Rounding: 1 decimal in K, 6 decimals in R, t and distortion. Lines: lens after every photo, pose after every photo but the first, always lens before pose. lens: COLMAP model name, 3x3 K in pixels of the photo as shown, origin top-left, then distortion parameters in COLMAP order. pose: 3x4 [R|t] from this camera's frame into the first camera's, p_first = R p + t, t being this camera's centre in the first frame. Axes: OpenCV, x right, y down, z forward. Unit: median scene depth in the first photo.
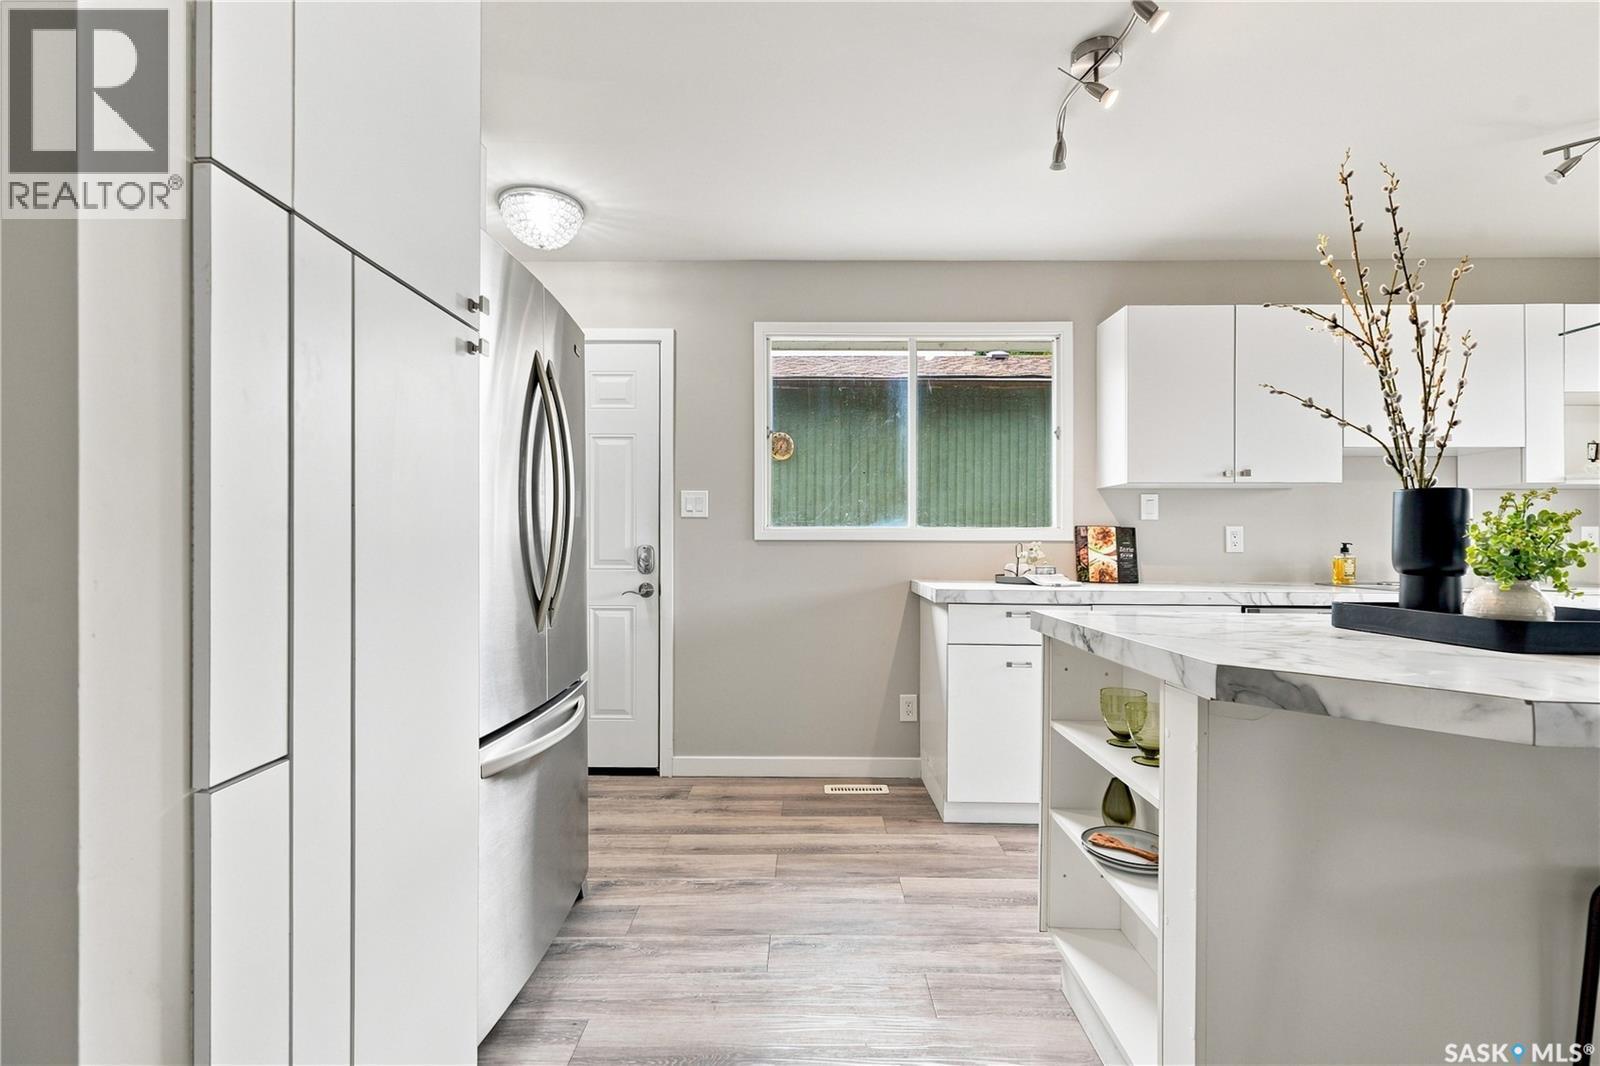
lens RADIAL K [[725.8, 0, 804.0], [0, 725.8, 539.6], [0, 0, 1]] dist [0.001610, 0.000506]
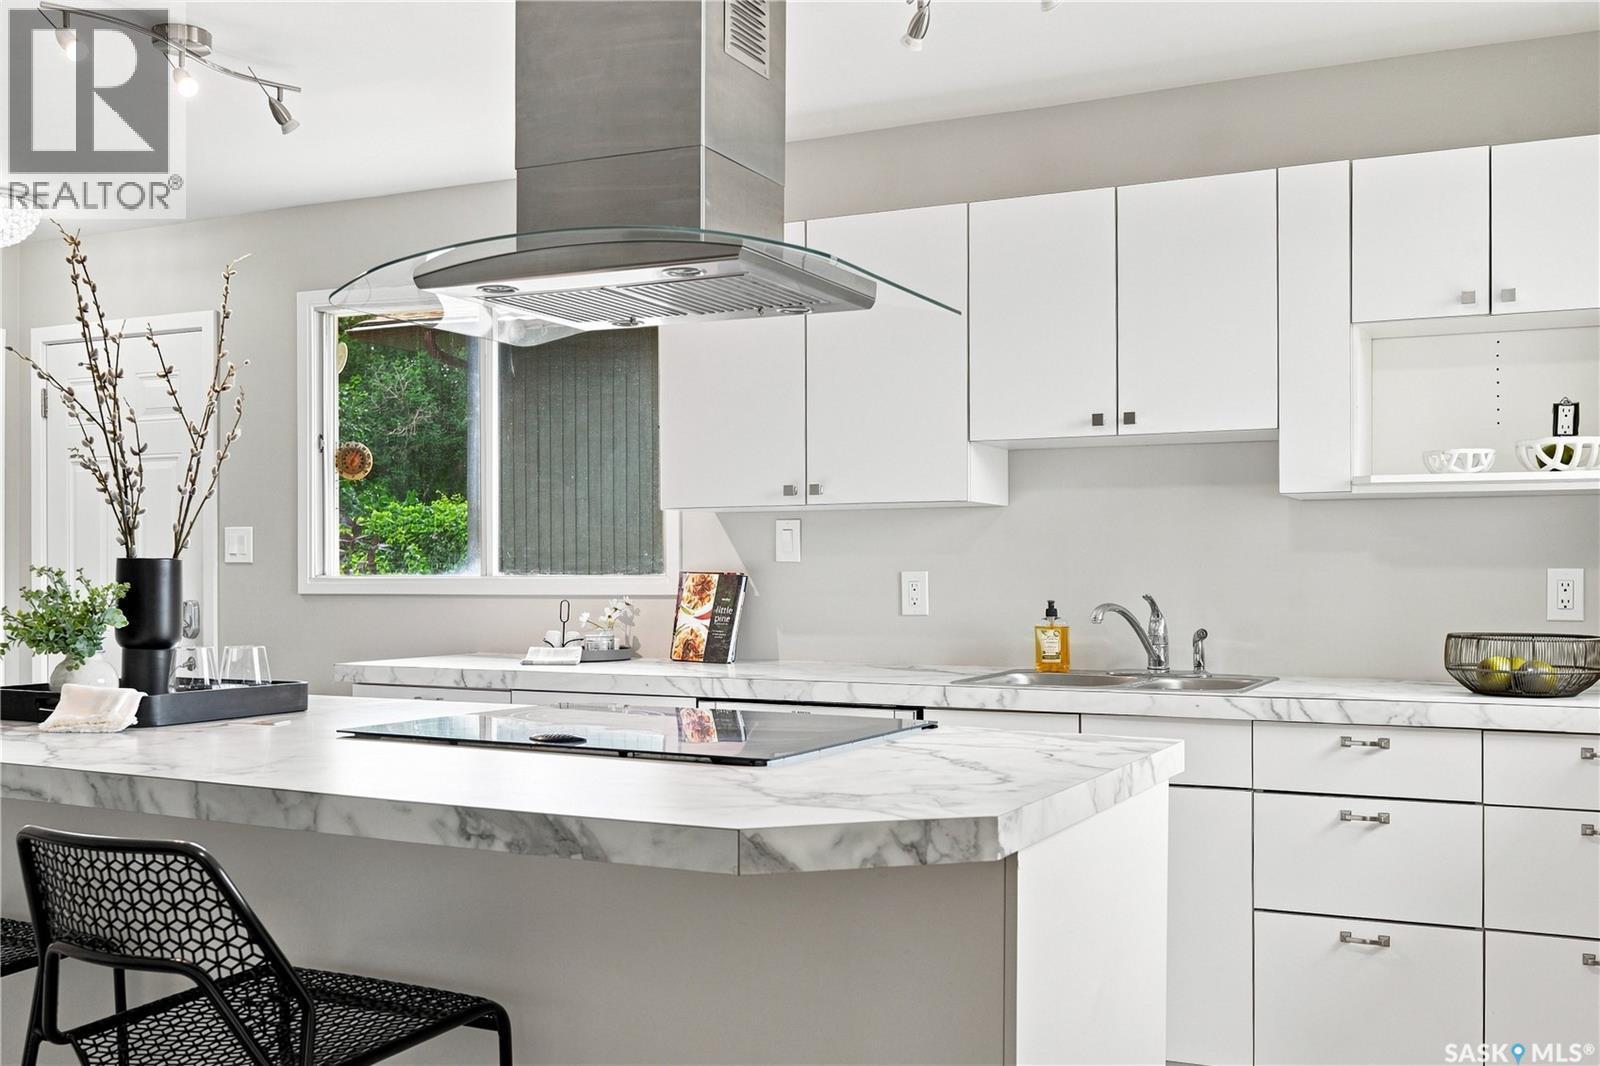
lens RADIAL K [[1581.9, 0, 811.1], [0, 1581.9, 577.3], [0, 0, 1]] dist [0.002267, 0.000000]
pose [[0.904020, -0.003047, -0.427479, 1.093967], [0.005403, 0.999976, 0.004297, -0.020188], [0.427456, -0.006194, 0.904015, -0.215977]]
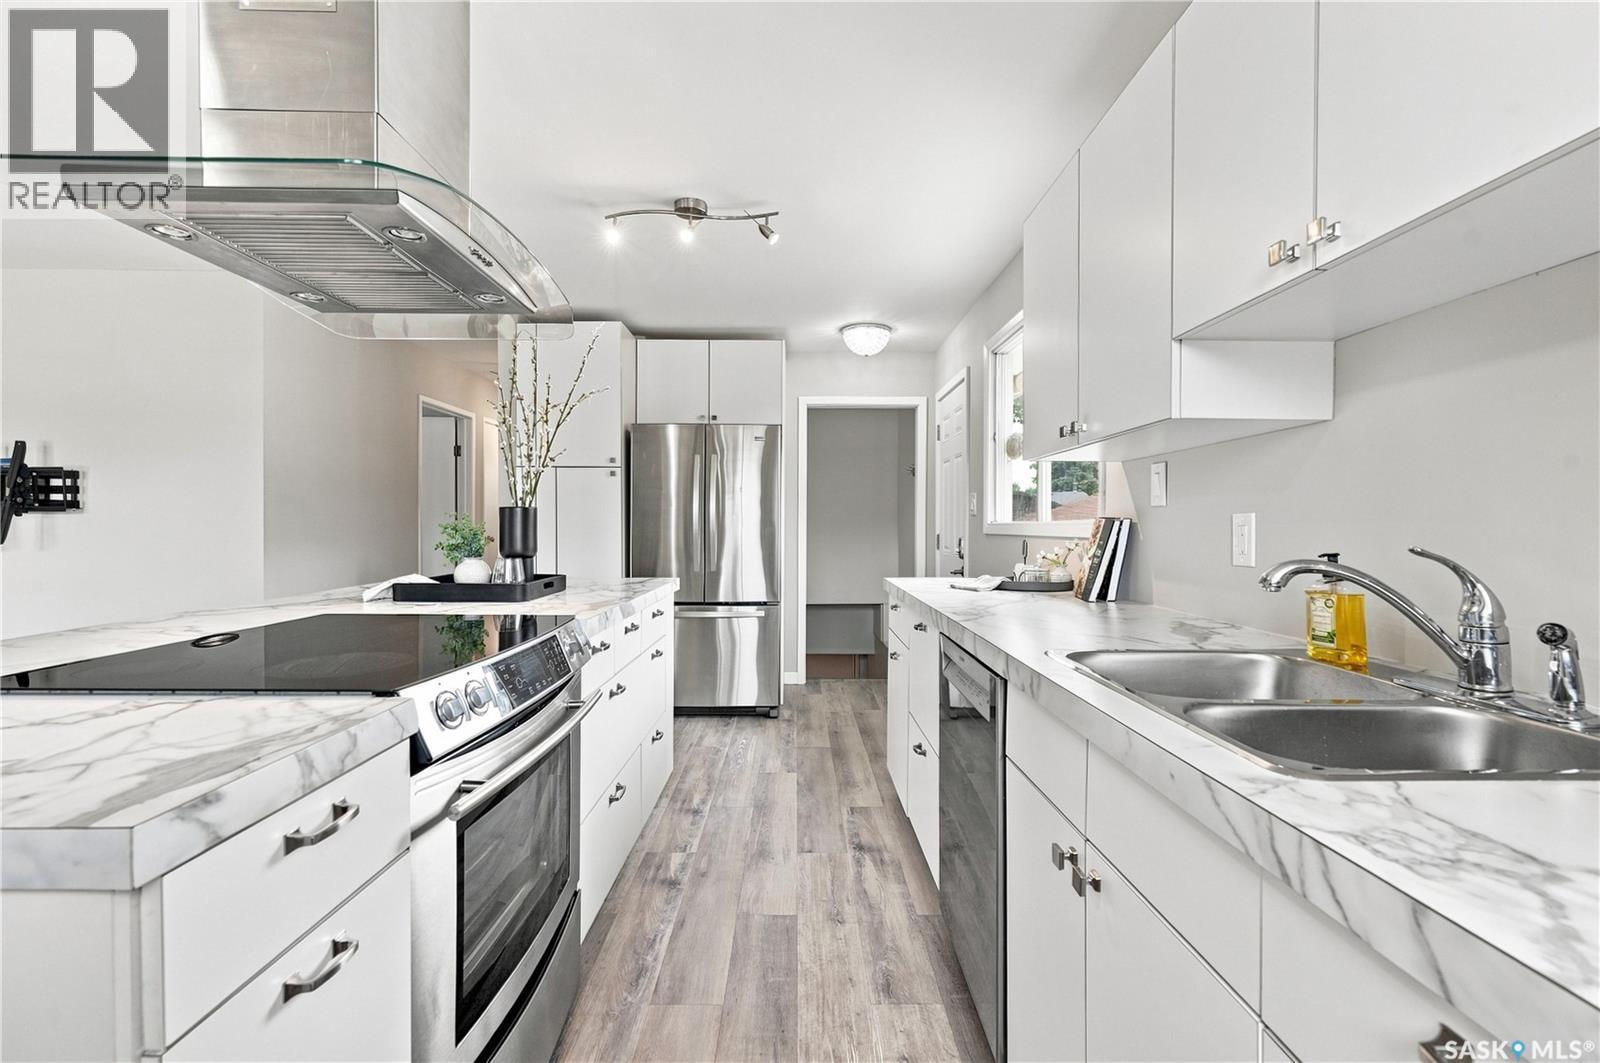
lens RADIAL K [[725.8, 0, 803.9], [0, 725.8, 529.3], [0, 0, 1]] dist [0.001610, 0.000506]
pose [[0.024040, 0.000788, -0.999711, 1.105214], [-0.003281, 0.999994, 0.000709, -0.007568], [0.999706, 0.003263, 0.024042, 0.699990]]
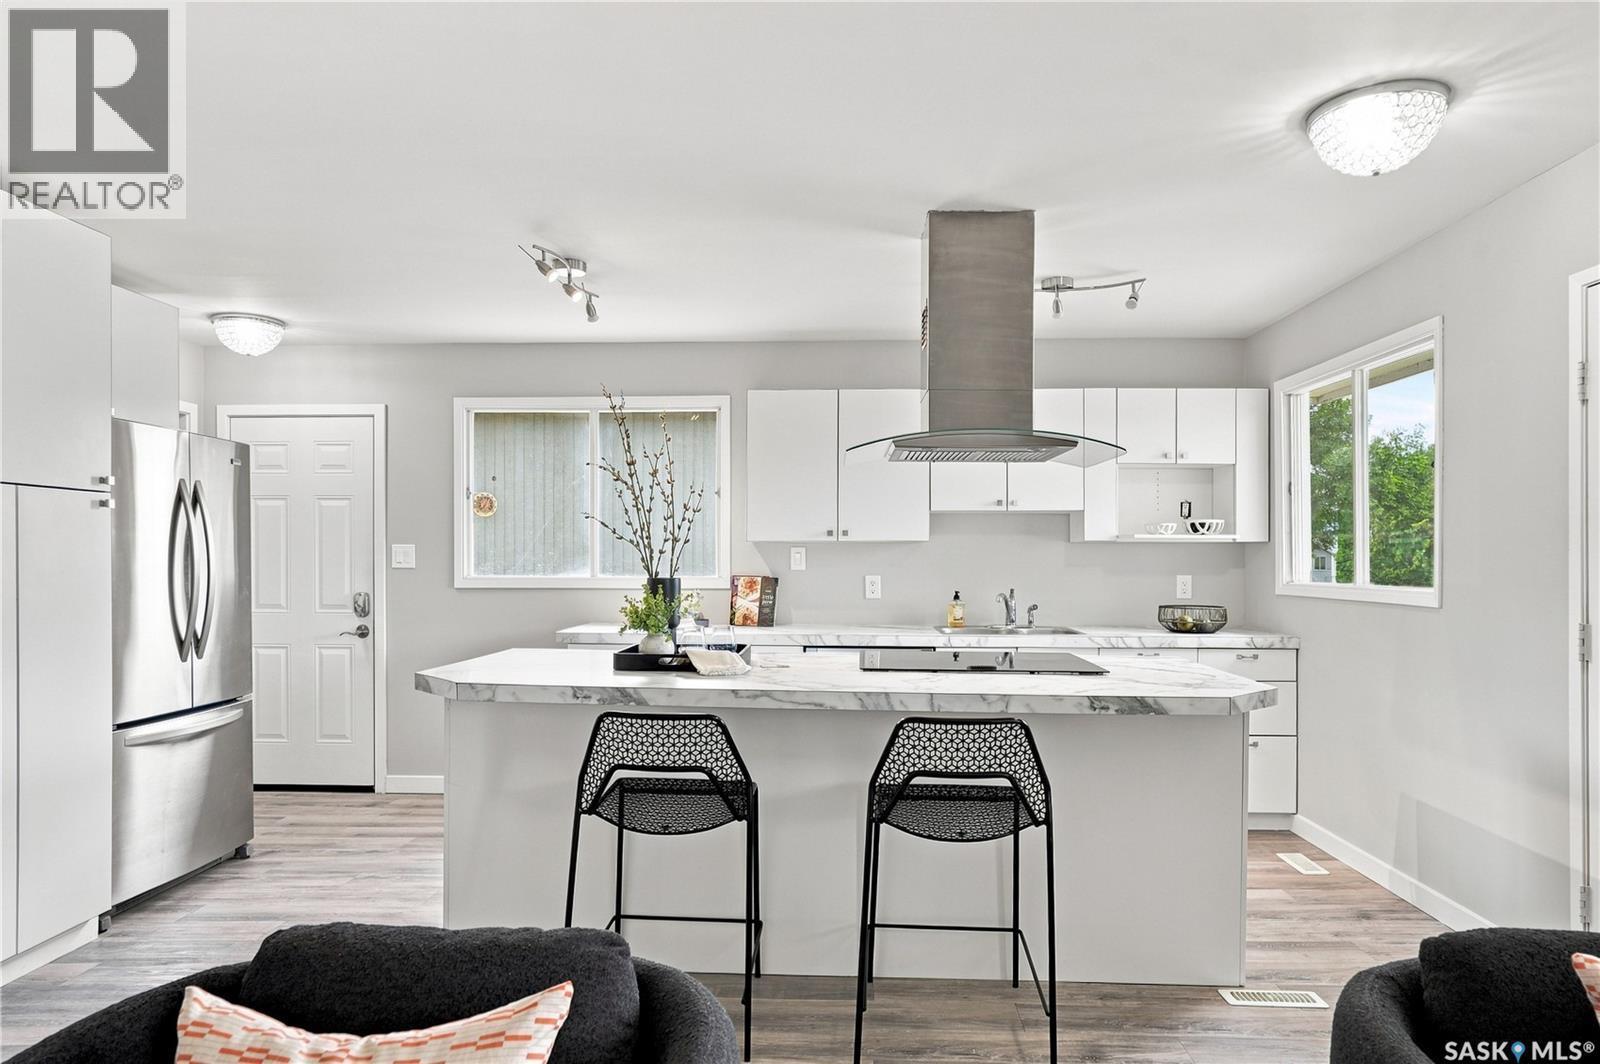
lens RADIAL K [[998.6, 0, 814.8], [0, 998.6, 563.1], [0, 0, 1]] dist [-0.025168, 0.008548]
pose [[0.999699, -0.001037, -0.024499, 0.552092], [0.001229, 0.999969, 0.007807, -0.051454], [0.024490, -0.007835, 0.999669, -0.570551]]
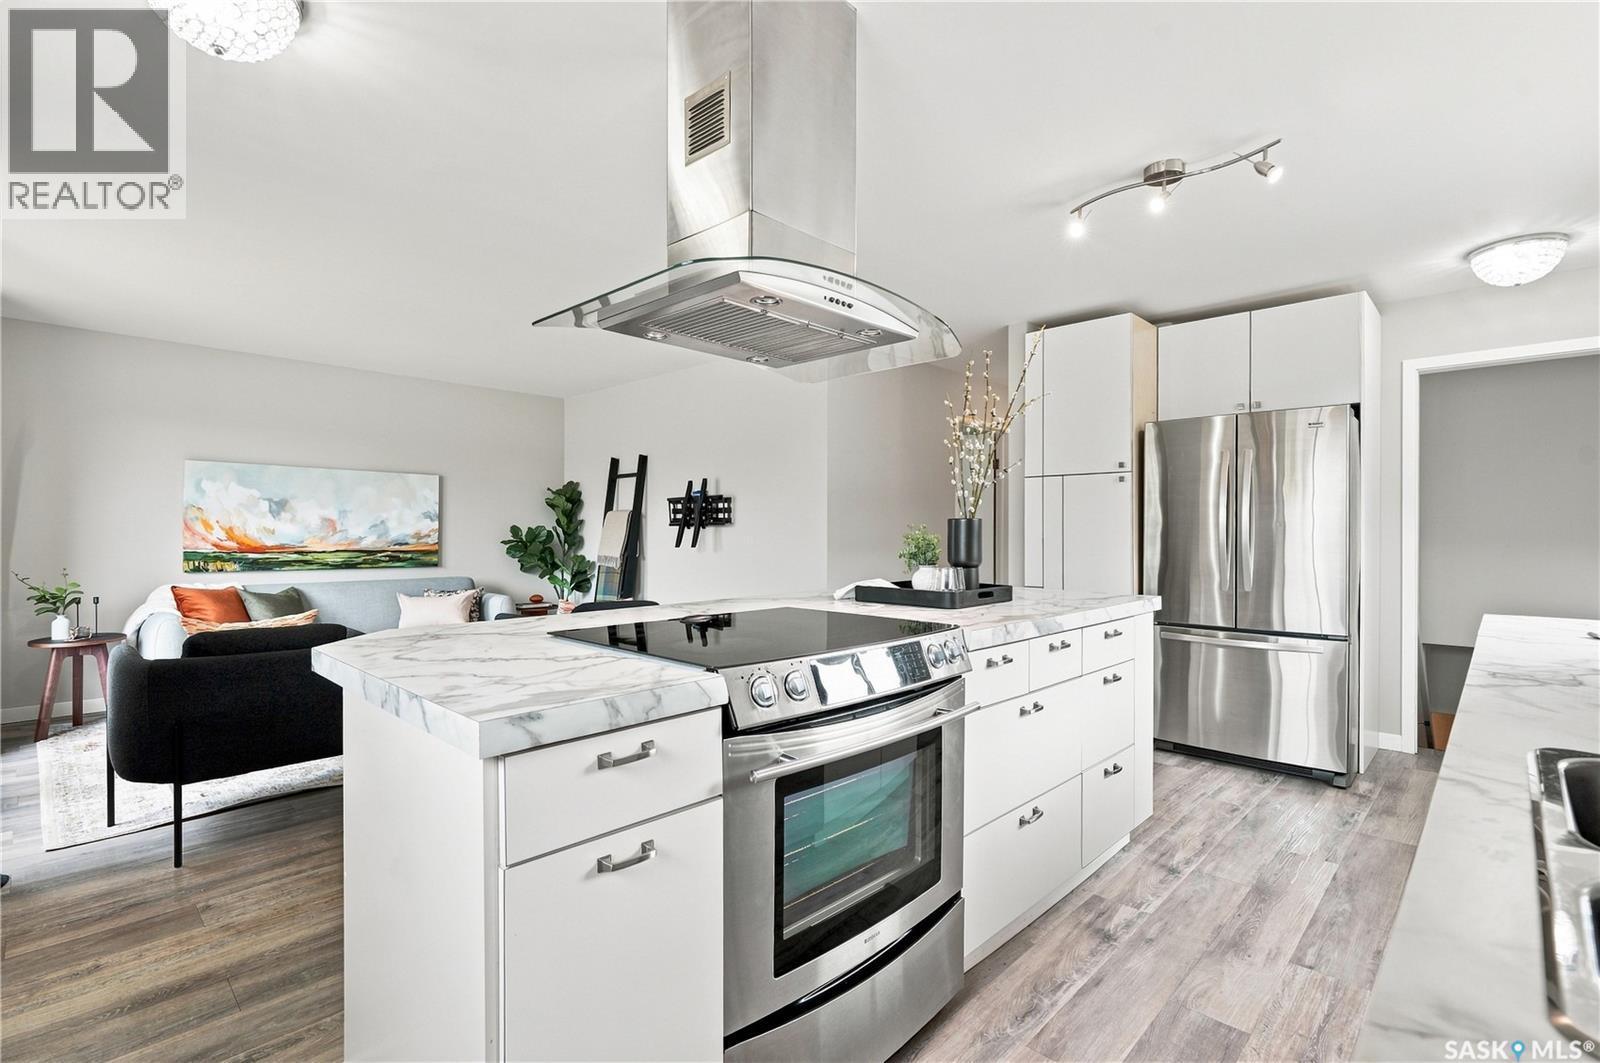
lens RADIAL K [[745.2, 0, 796.5], [0, 745.2, 530.4], [0, 0, 1]] dist [-0.001925, 0.001812]
pose [[-0.683779, -0.008829, -0.729636, 1.058149], [-0.006220, 0.999961, -0.006271, -0.010212], [0.729663, 0.000250, -0.683807, 0.834591]]
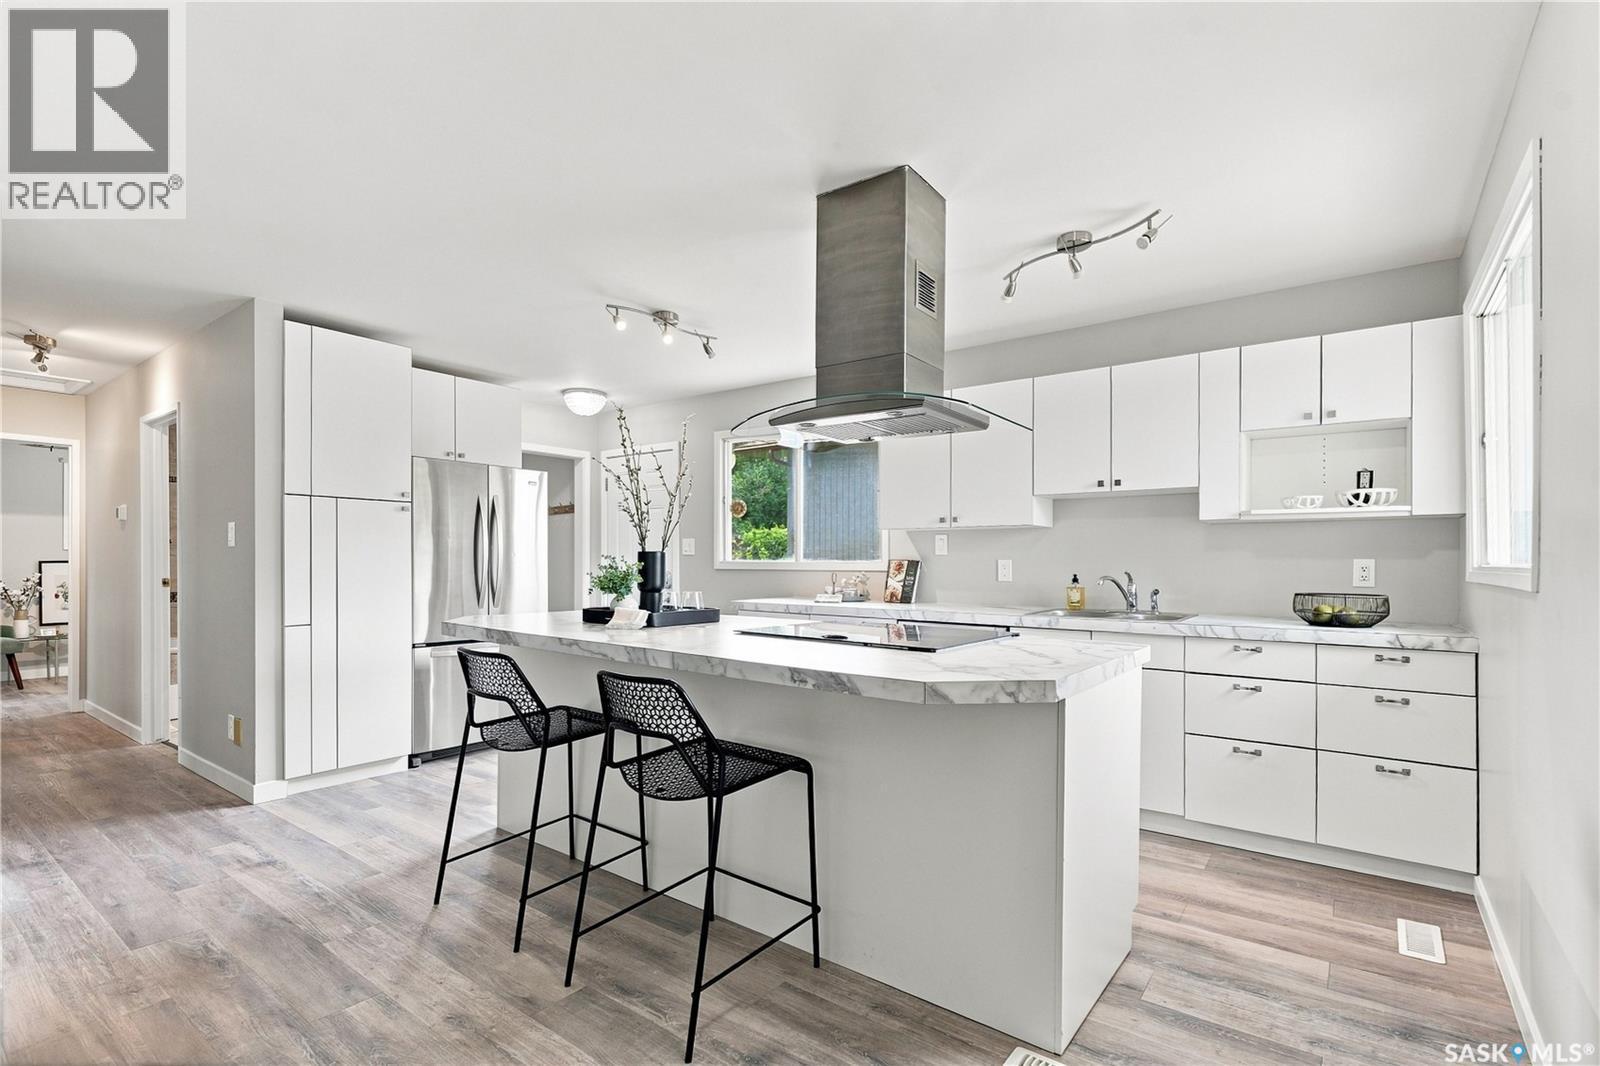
lens RADIAL K [[745.2, 0, 805.6], [0, 745.2, 564.2], [0, 0, 1]] dist [-0.001925, 0.001812]
pose [[0.808353, 0.001656, -0.588696, 1.080675], [0.001050, 0.999990, 0.004255, -0.016932], [0.588697, -0.004058, 0.808343, -0.209599]]
